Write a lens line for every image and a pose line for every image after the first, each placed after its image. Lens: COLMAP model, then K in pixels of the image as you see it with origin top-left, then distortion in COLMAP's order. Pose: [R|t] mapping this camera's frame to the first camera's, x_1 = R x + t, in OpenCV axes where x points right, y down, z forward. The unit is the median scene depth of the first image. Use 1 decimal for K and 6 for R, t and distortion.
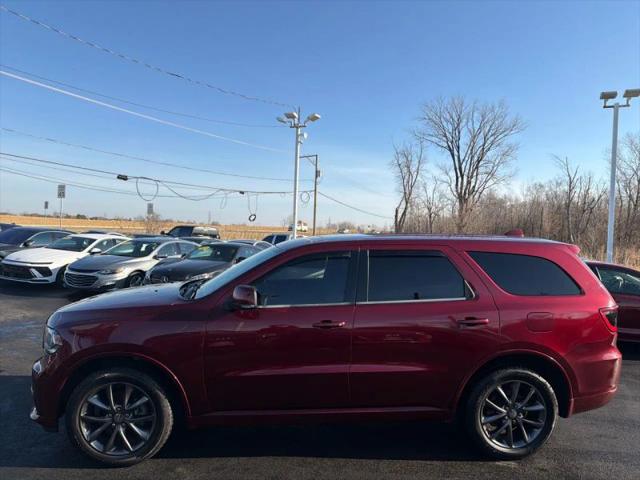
lens RADIAL K [[443.3, 0, 314.8], [0, 443.3, 242.3], [0, 0, 1]] dist [0.037949, -0.045097]
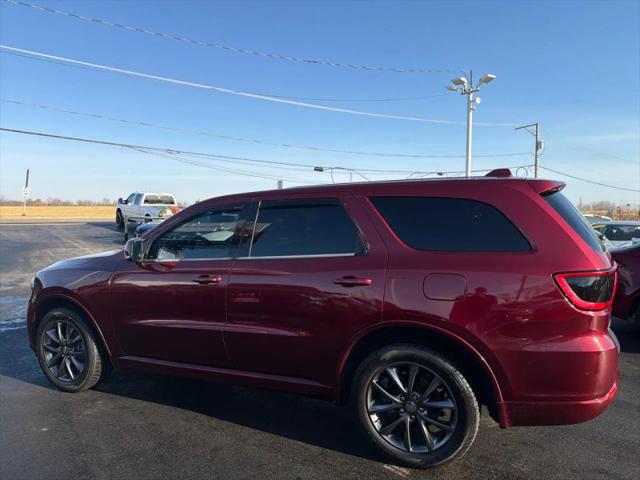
lens RADIAL K [[443.3, 0, 310.9], [0, 443.3, 242.0], [0, 0, 1]] dist [0.037949, -0.045097]
pose [[0.871001, -0.009071, -0.491198, 0.645039], [0.022005, 0.999546, 0.020560, 0.084025], [0.490789, -0.028717, 0.870805, 0.261312]]
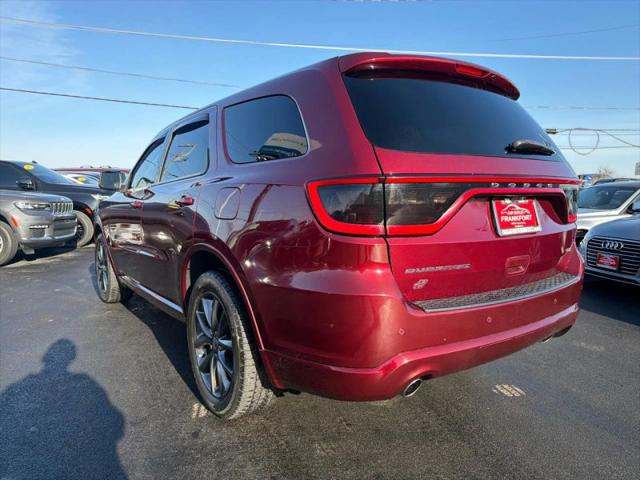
lens RADIAL K [[443.3, 0, 307.5], [0, 443.3, 237.7], [0, 0, 1]] dist [0.037949, -0.045097]
pose [[0.494536, 0.055017, -0.867414, 1.029424], [-0.008254, 0.998247, 0.058610, 0.182433], [0.869118, -0.021825, 0.494123, 0.770385]]
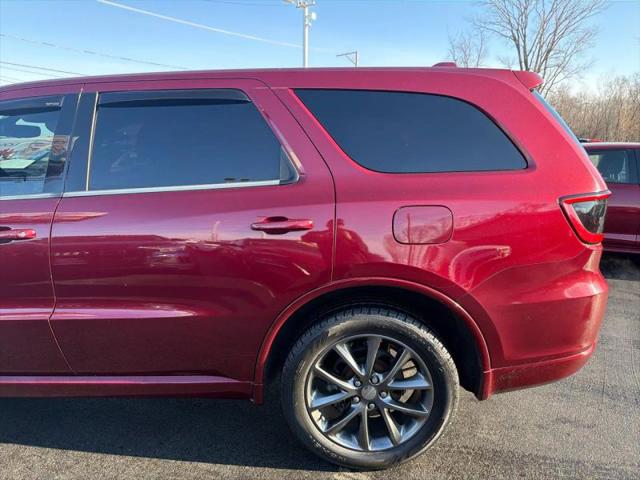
lens RADIAL K [[443.3, 0, 313.2], [0, 443.3, 241.4], [0, 0, 1]] dist [0.037949, -0.045097]
pose [[0.992045, -0.007247, -0.125677, 0.430113], [0.031019, 0.981632, 0.188245, 0.096883], [0.122004, -0.190646, 0.974048, 0.484274]]
